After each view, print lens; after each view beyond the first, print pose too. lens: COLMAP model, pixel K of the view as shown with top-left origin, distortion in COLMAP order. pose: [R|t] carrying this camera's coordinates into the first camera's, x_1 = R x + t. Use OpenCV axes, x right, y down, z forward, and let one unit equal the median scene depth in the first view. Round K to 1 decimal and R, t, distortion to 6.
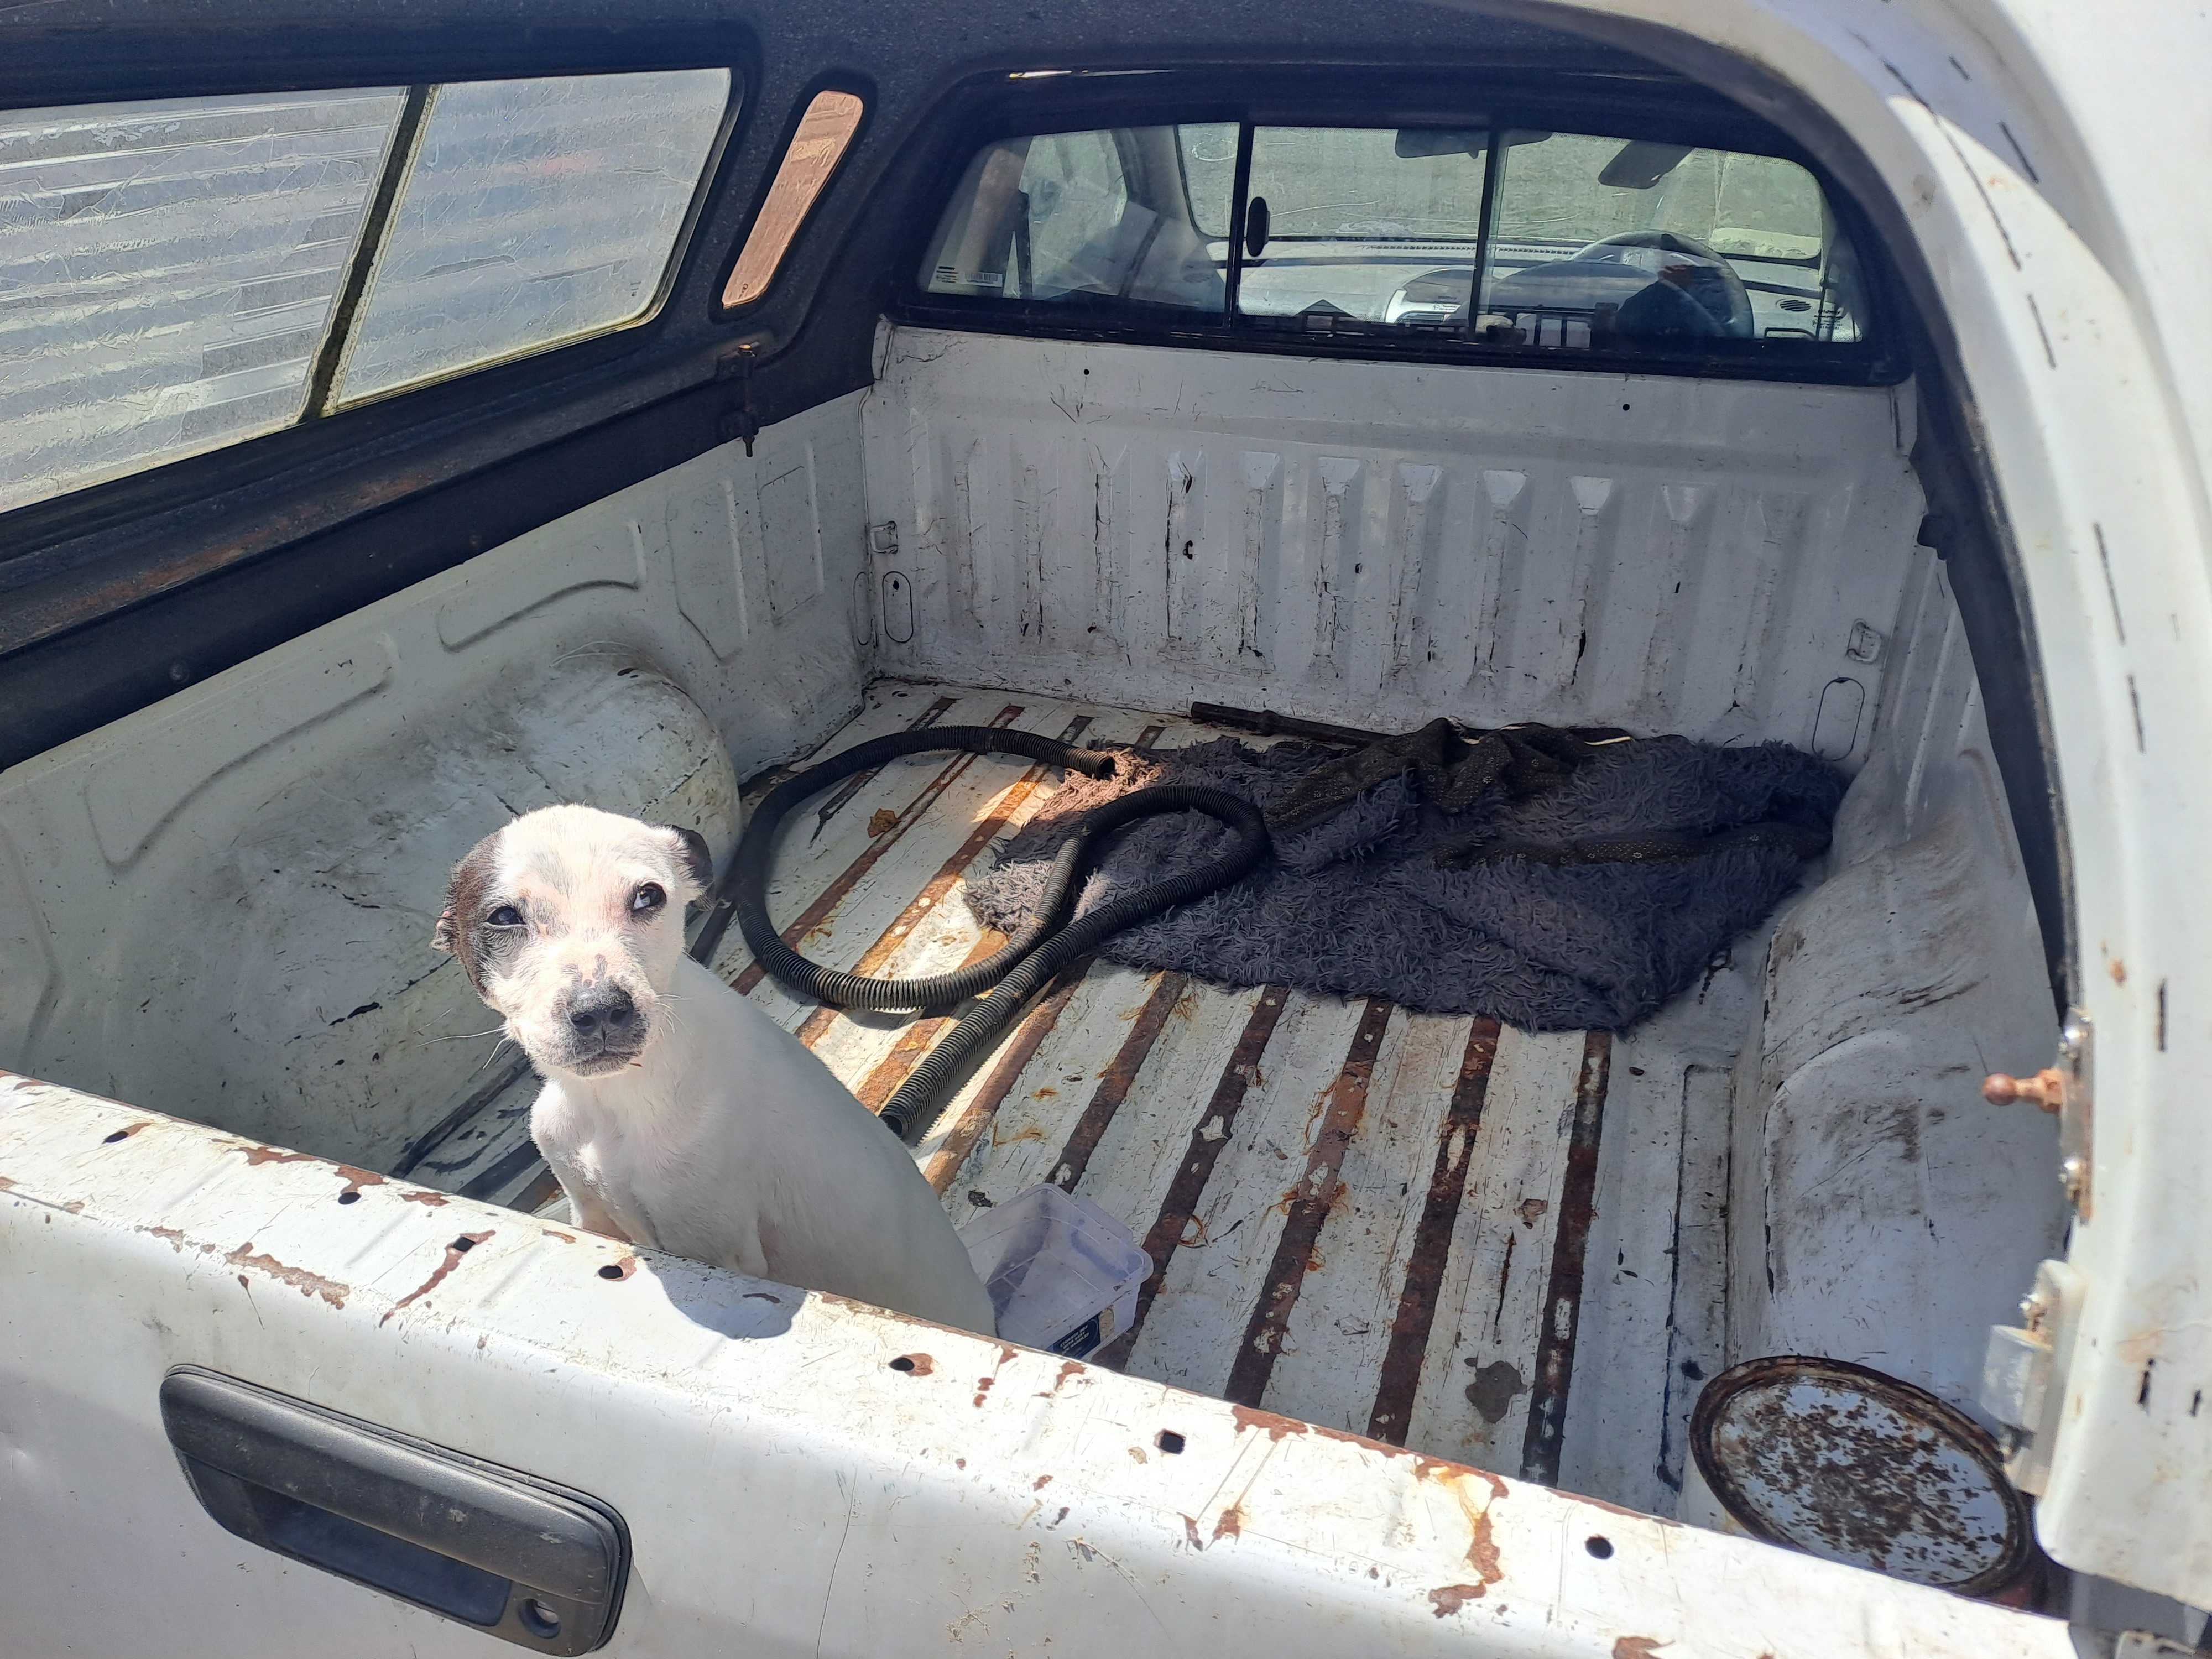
lens RADIAL K [[1591.0, 0, 1096.5], [0, 1591.0, 822.0], [0, 0, 1]] dist [0.050263, -0.055836]
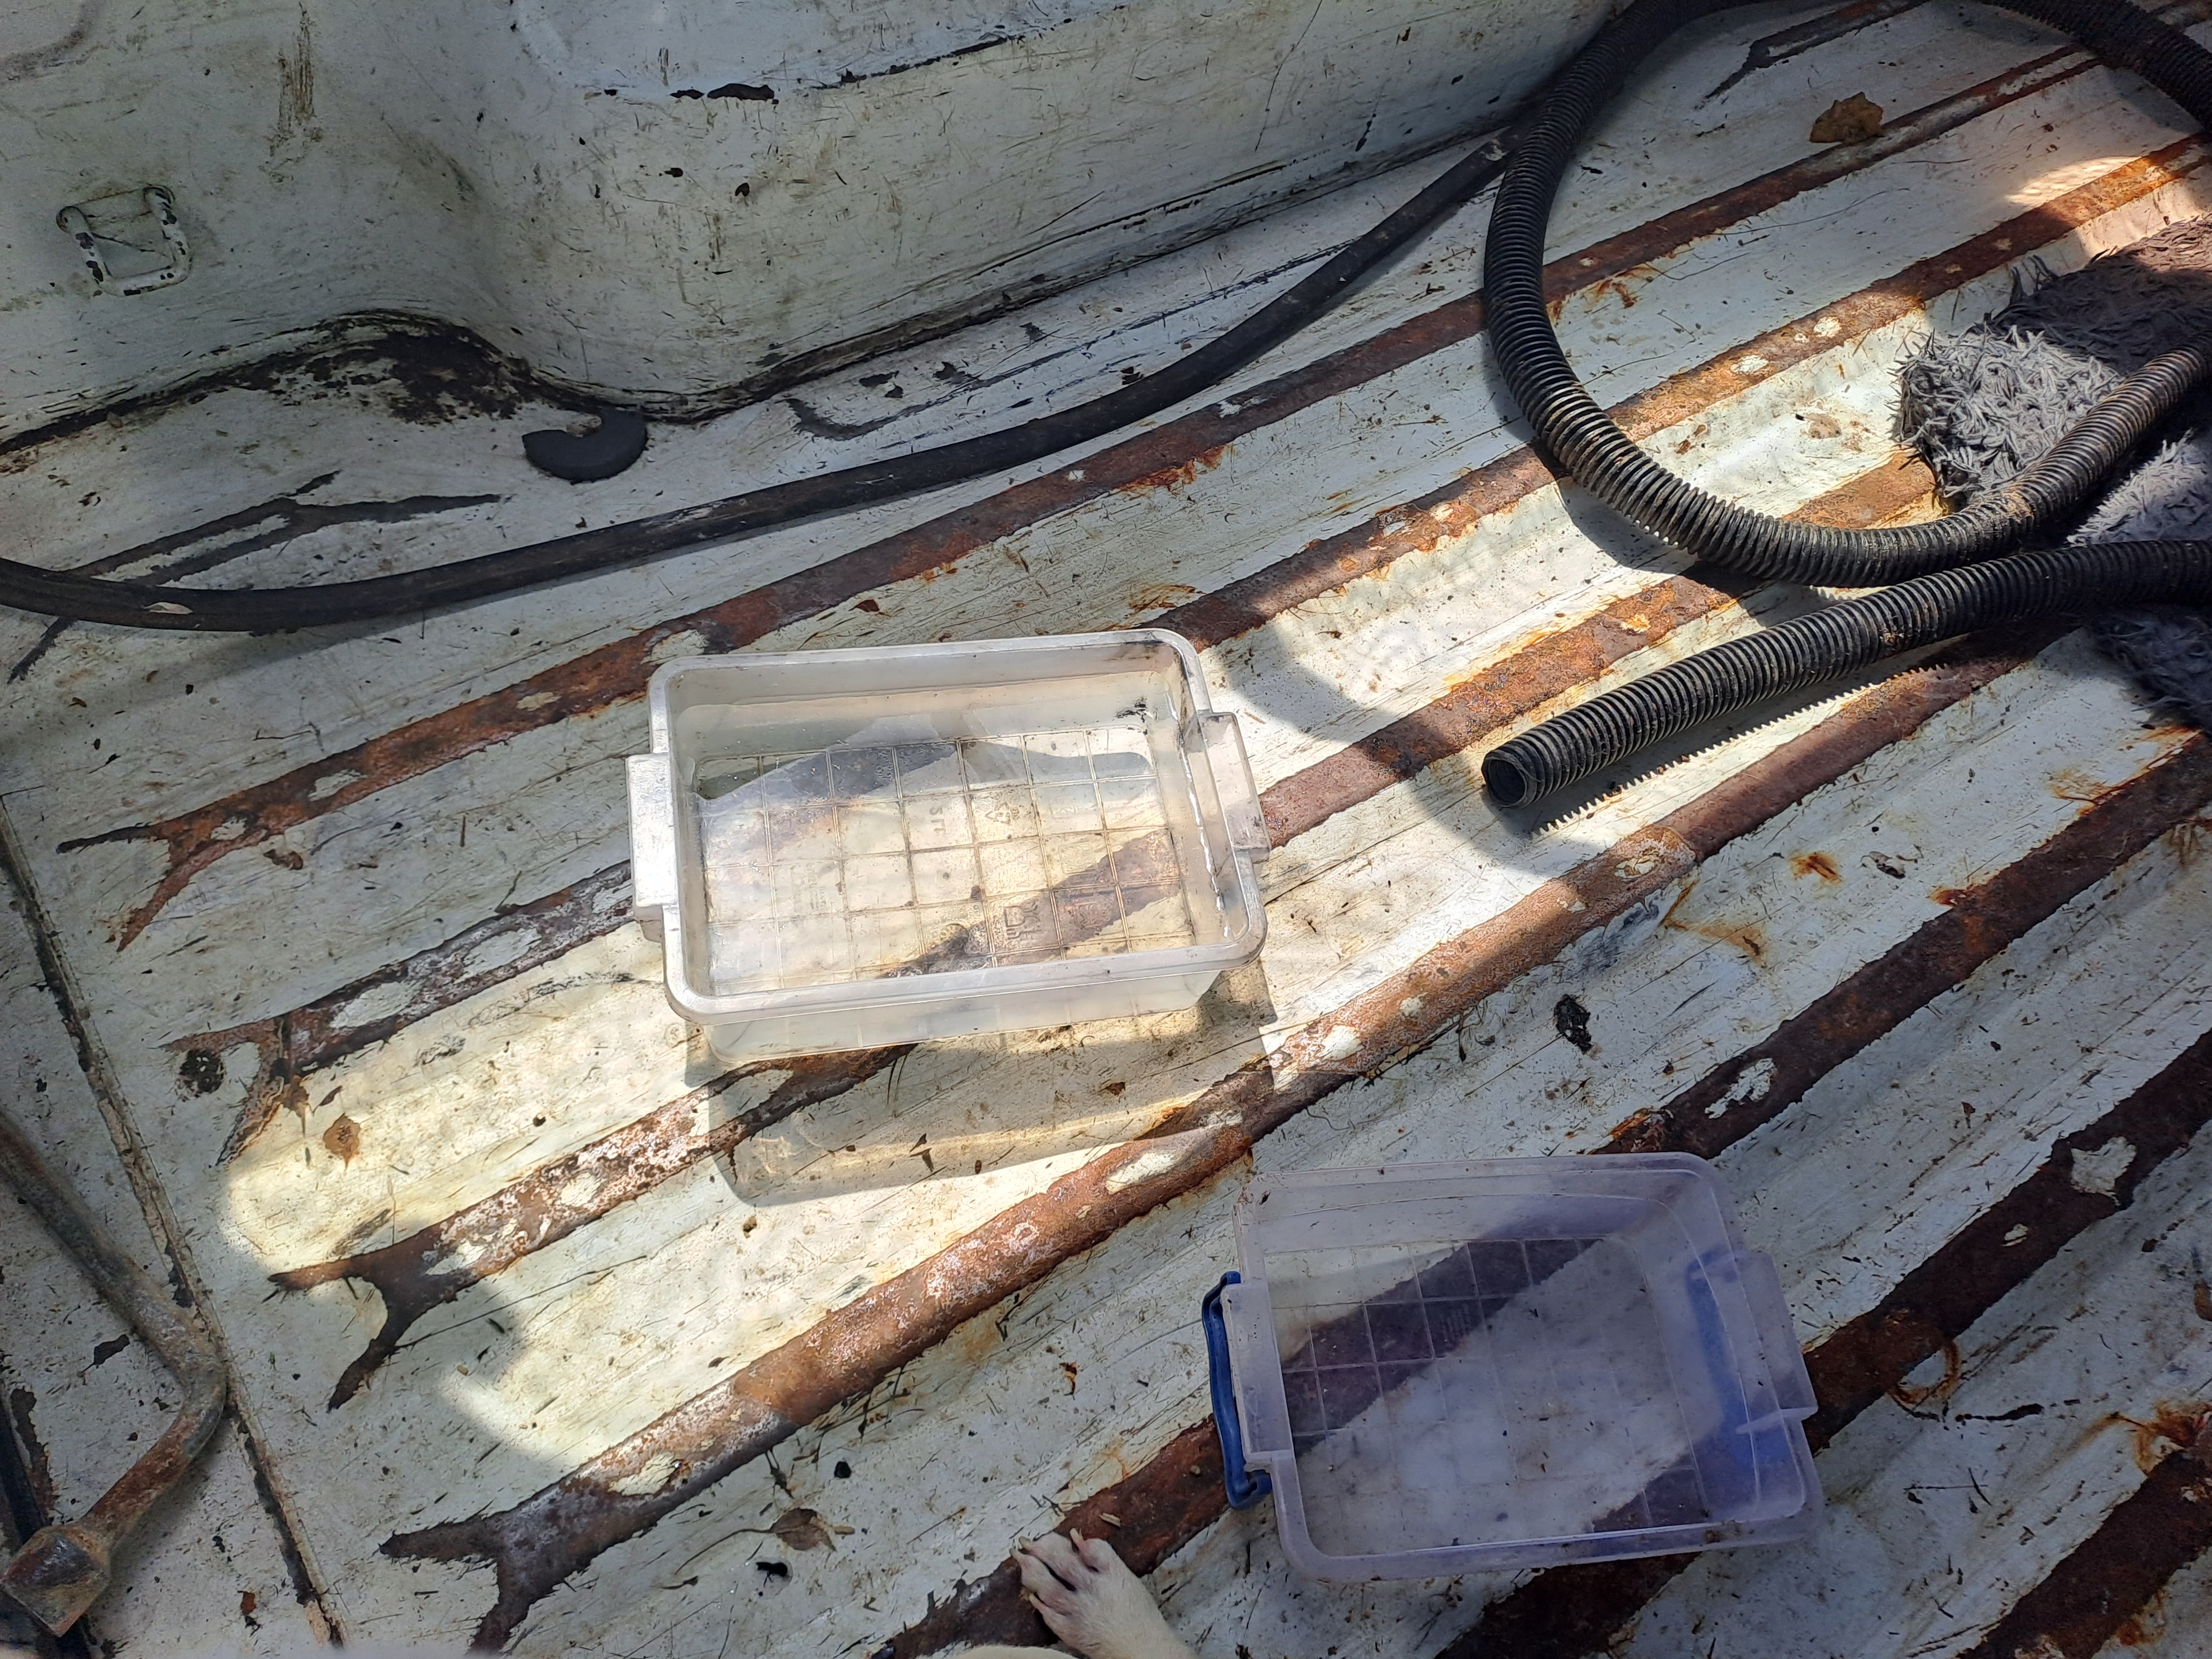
lens RADIAL K [[1647.2, 0, 1102.0], [0, 1647.2, 823.4], [0, 0, 1]] dist [0.071755, -0.068802]
pose [[0.796560, 0.559877, -0.228098, -0.093234], [-0.381420, 0.758141, 0.528905, -0.027228], [0.469052, -0.334303, 0.817454, 0.451535]]
